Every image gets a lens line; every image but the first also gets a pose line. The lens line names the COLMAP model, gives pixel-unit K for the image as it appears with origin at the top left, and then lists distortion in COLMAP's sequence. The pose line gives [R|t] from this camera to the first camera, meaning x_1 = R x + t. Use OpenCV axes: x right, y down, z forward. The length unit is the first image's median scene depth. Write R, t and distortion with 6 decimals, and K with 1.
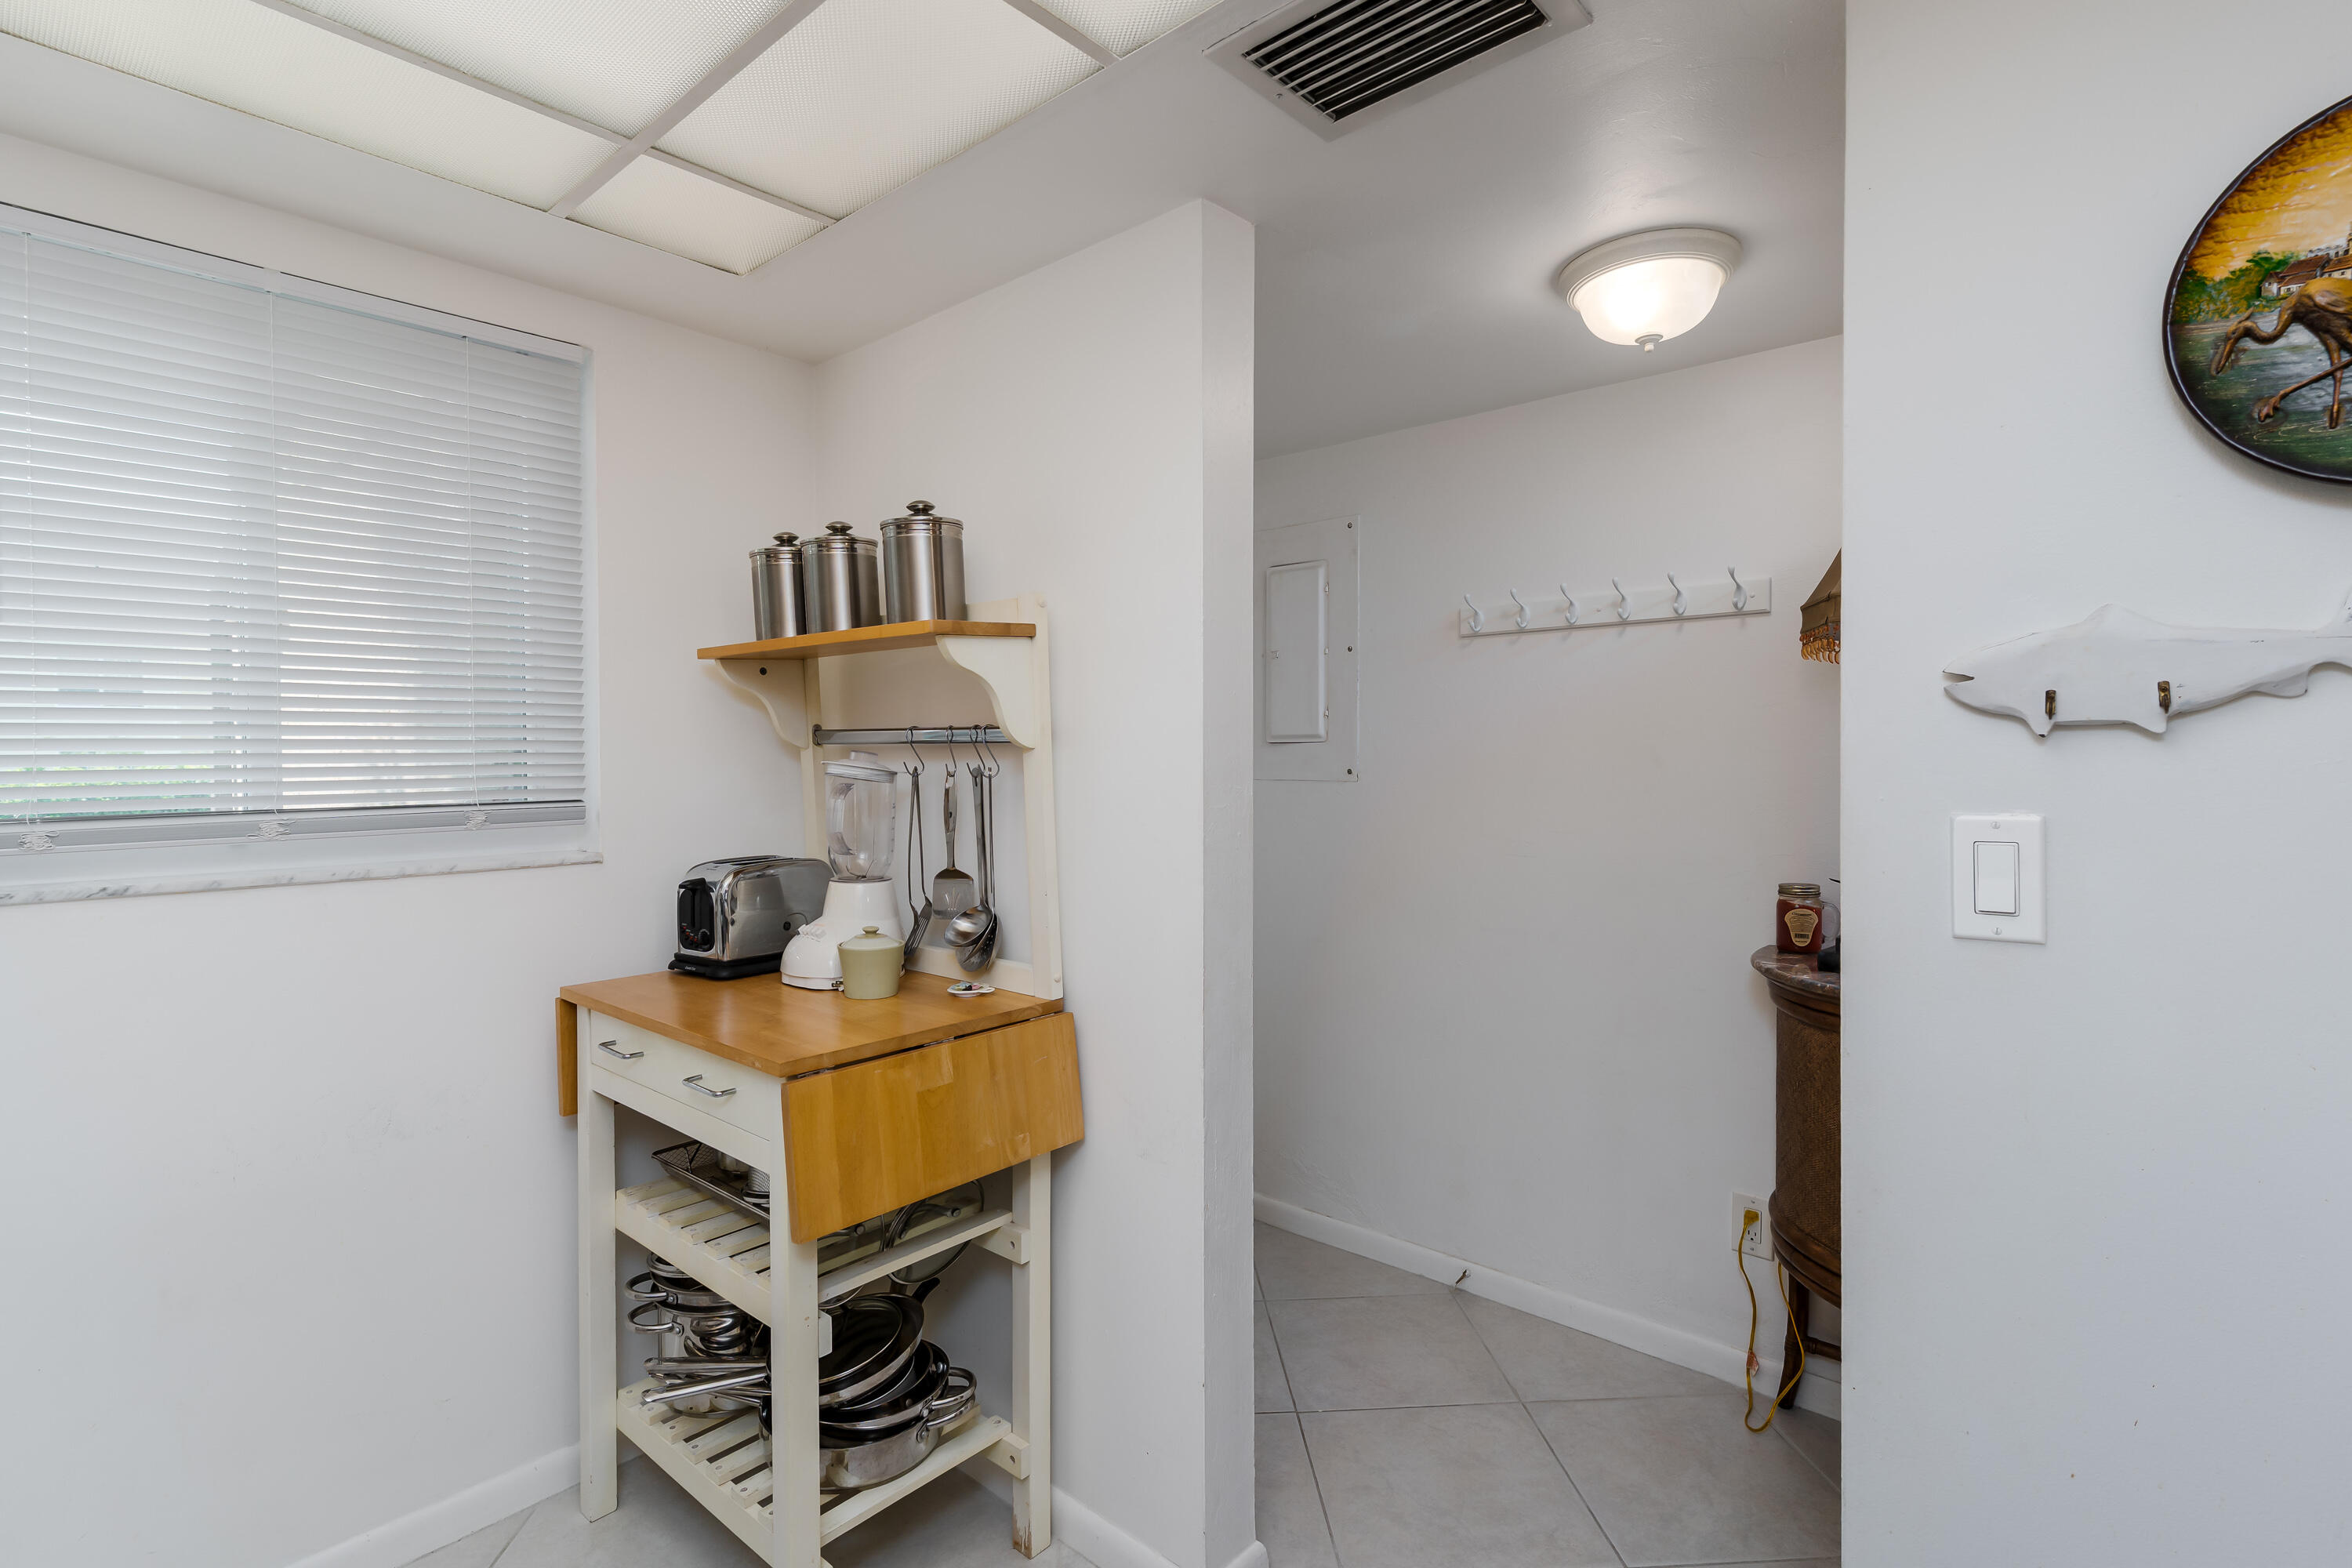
lens RADIAL K [[1121.3, 0, 1176.0], [0, 1121.3, 784.0], [0, 0, 1]] dist [-0.002776, -0.000261]
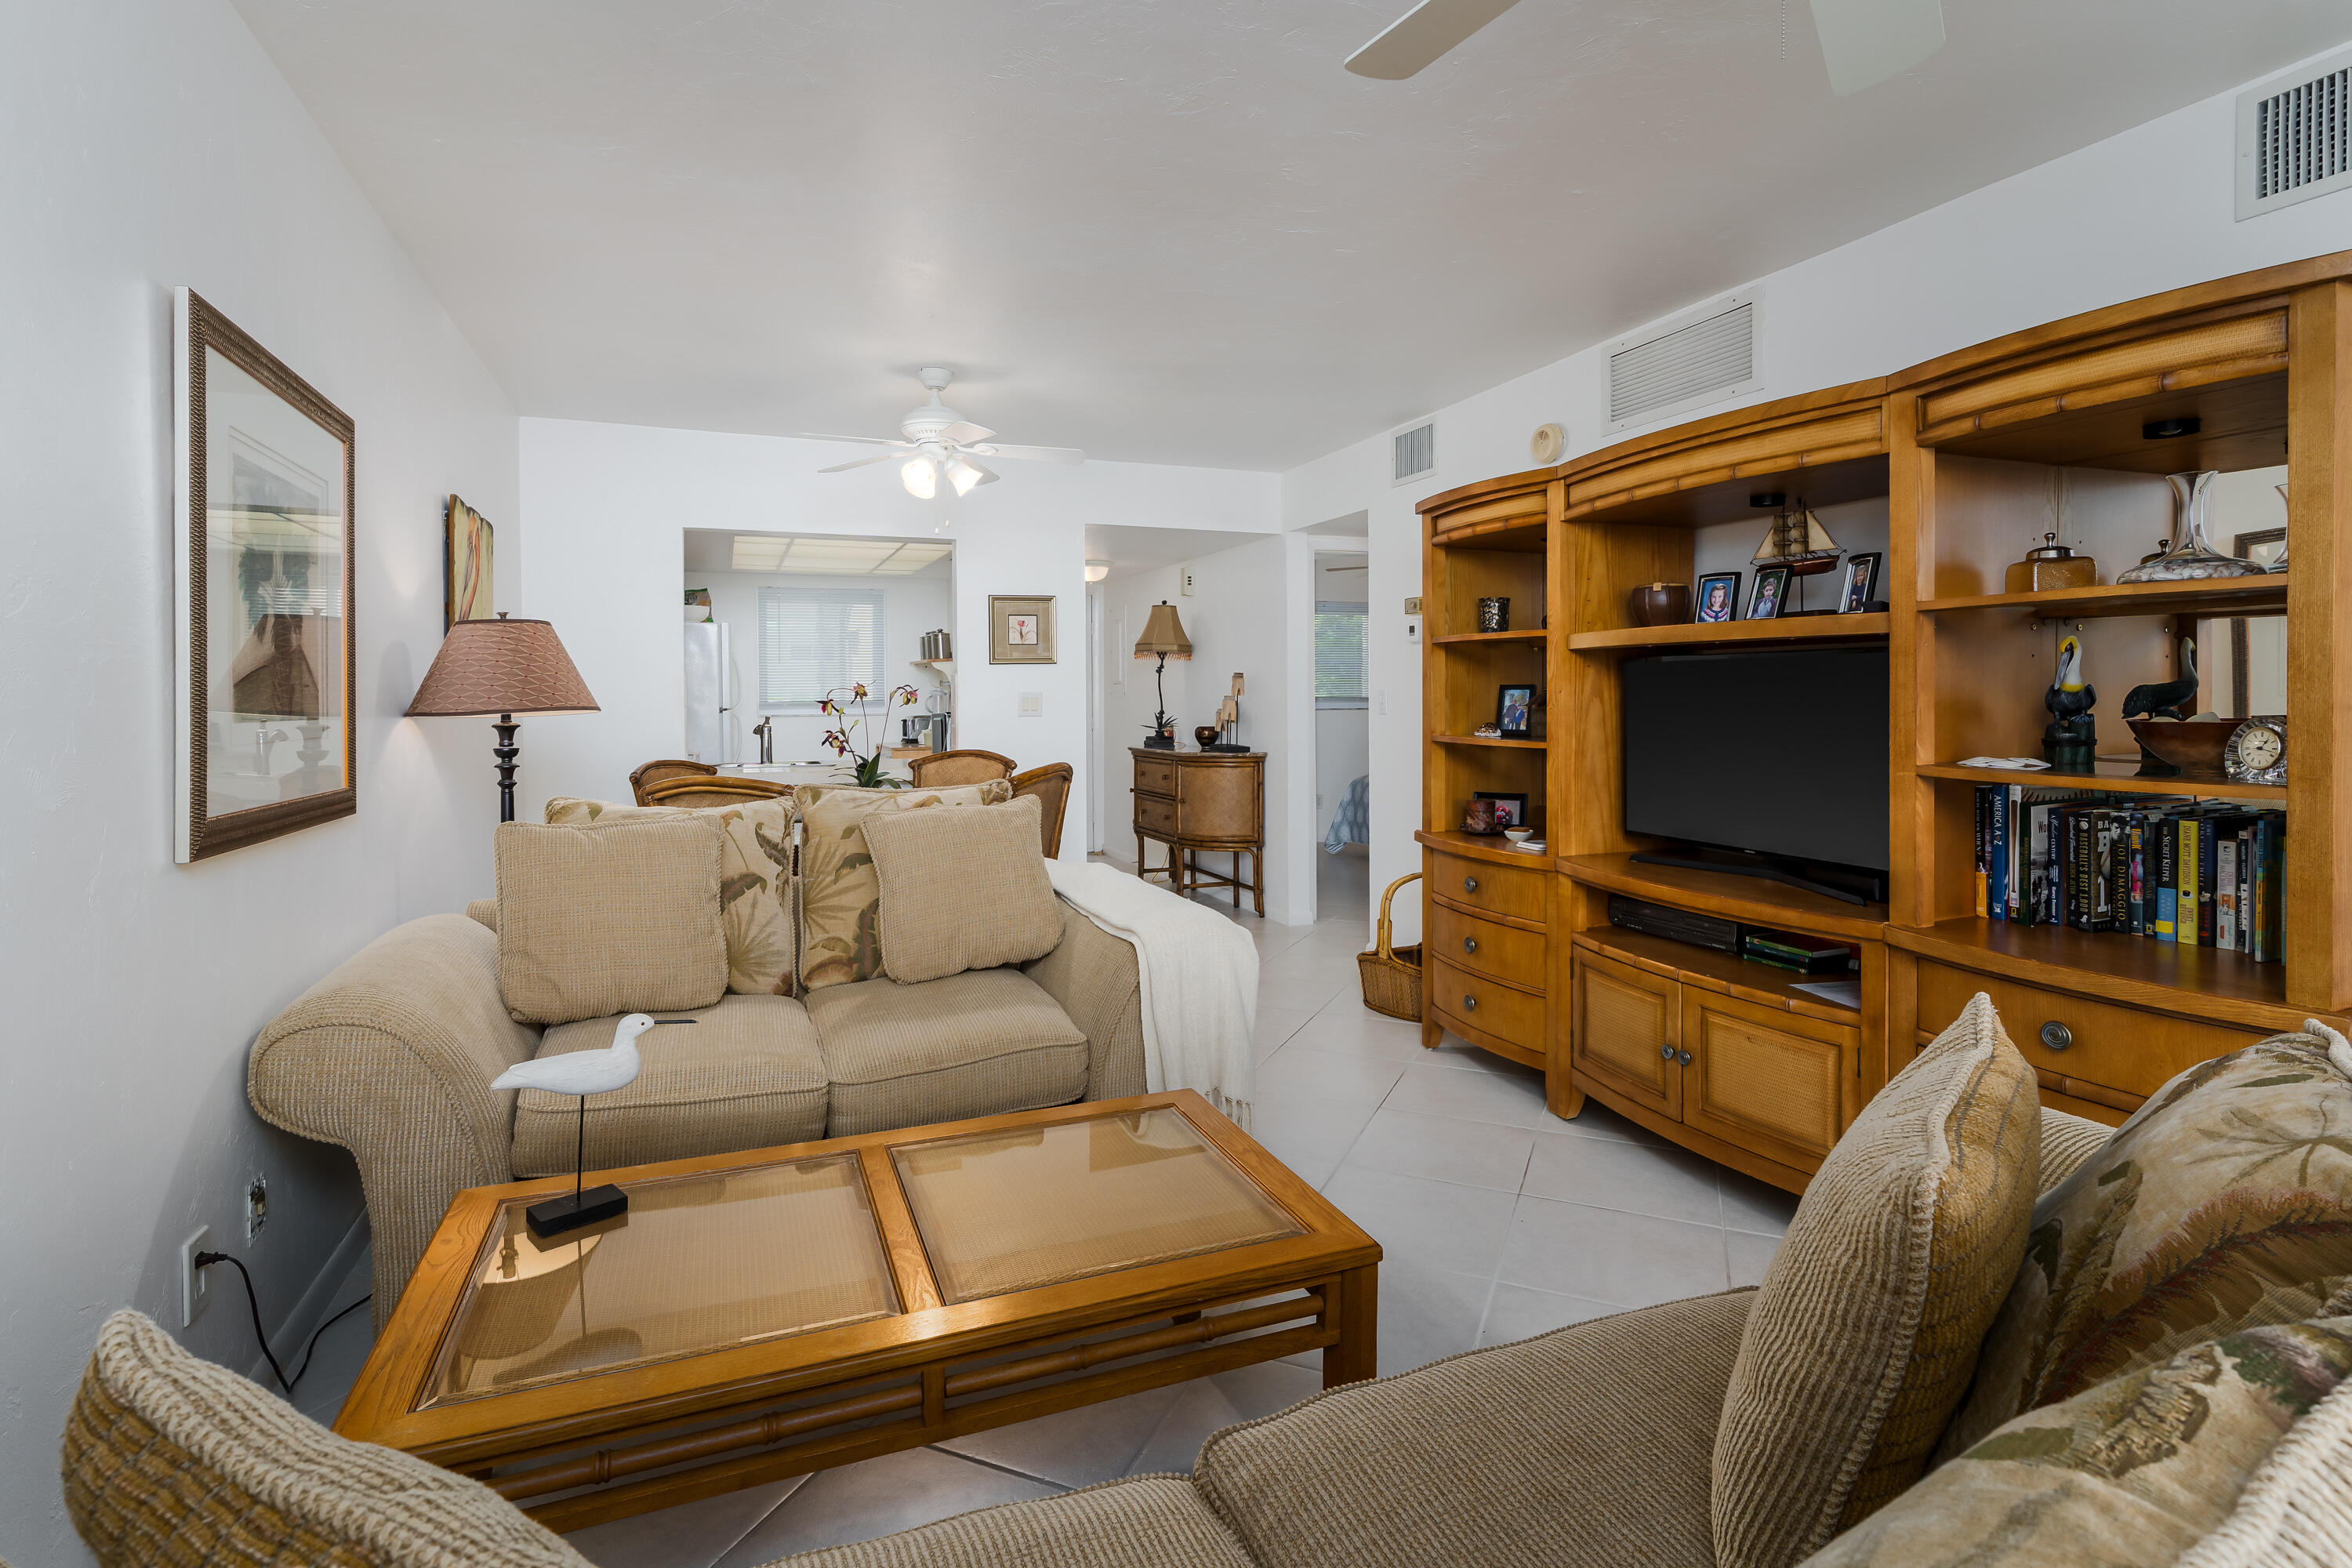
lens RADIAL K [[1173.8, 0, 1186.1], [0, 1173.8, 699.3], [0, 0, 1]] dist [-0.000007, 0.000064]
pose [[0.896169, -0.000638, -0.443713, 2.506675], [-0.009705, 0.999732, -0.021039, 0.096704], [0.443608, 0.023161, 0.895922, -2.490900]]
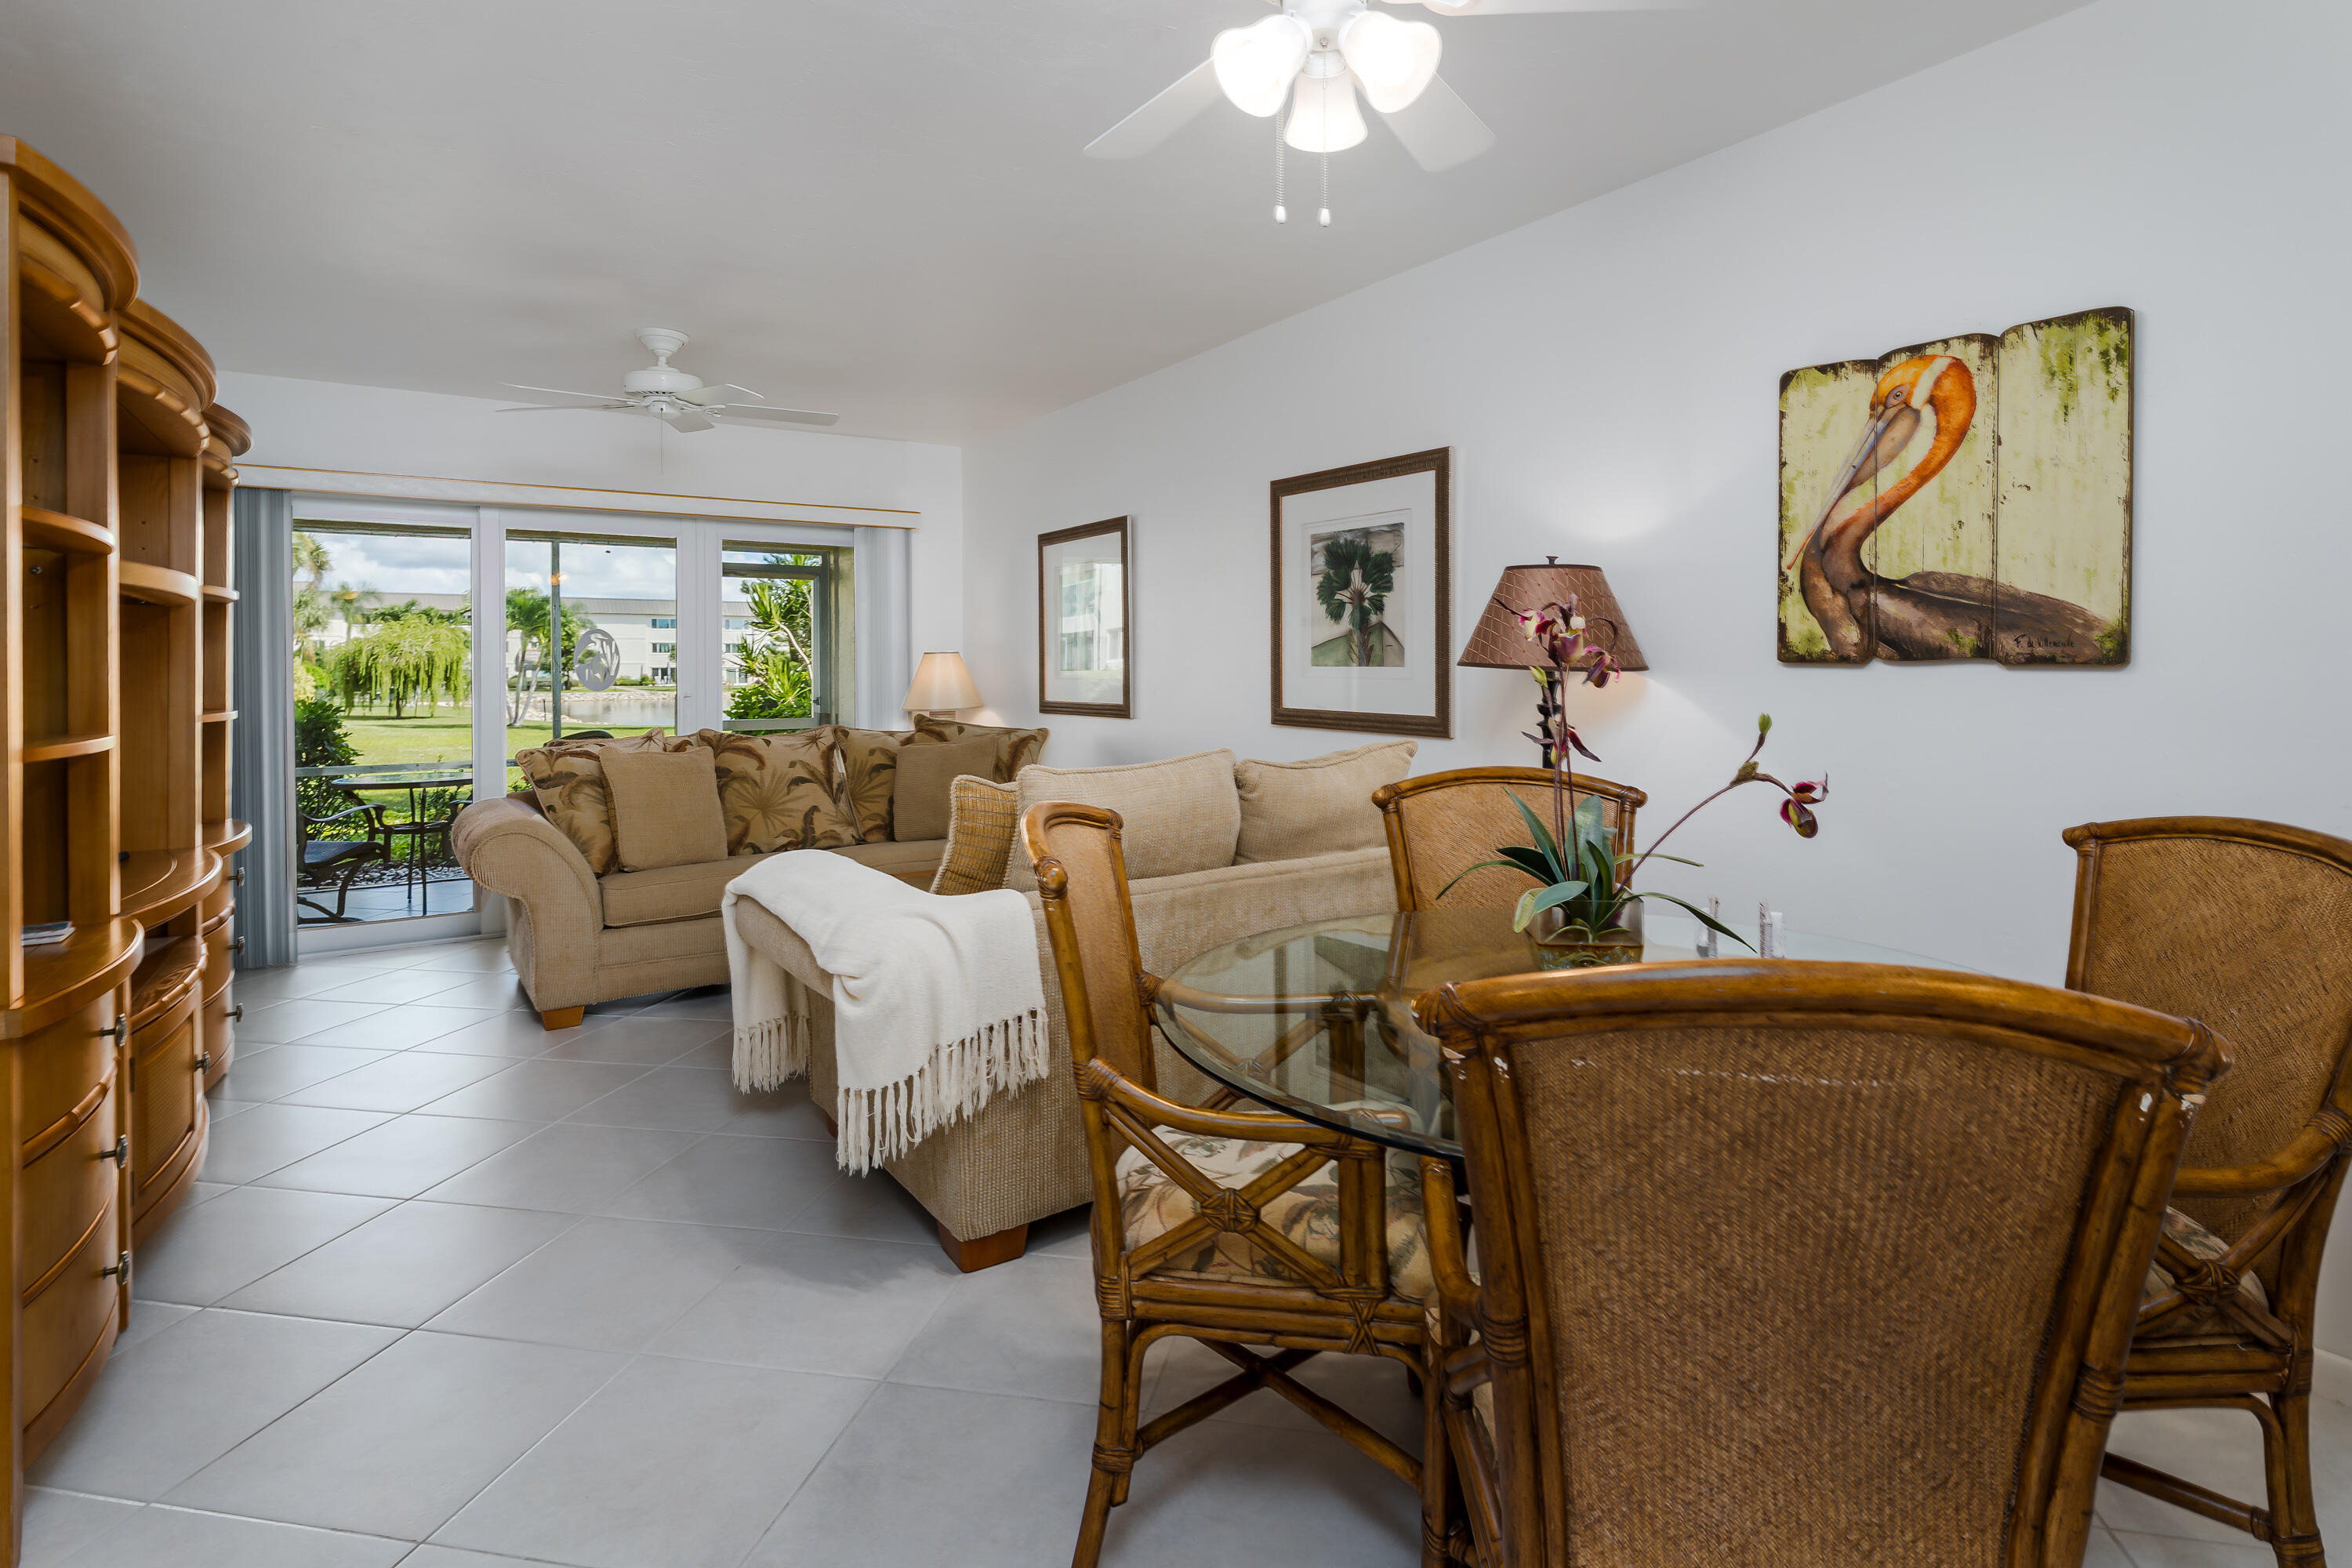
lens RADIAL K [[1170.8, 0, 1212.5], [0, 1170.8, 678.1], [0, 0, 1]] dist [-0.001993, -0.000345]
pose [[-0.971826, 0.004027, 0.235665, 0.920403], [0.013668, 0.999134, 0.039290, 0.037835], [-0.235303, 0.041404, -0.971040, 0.249463]]
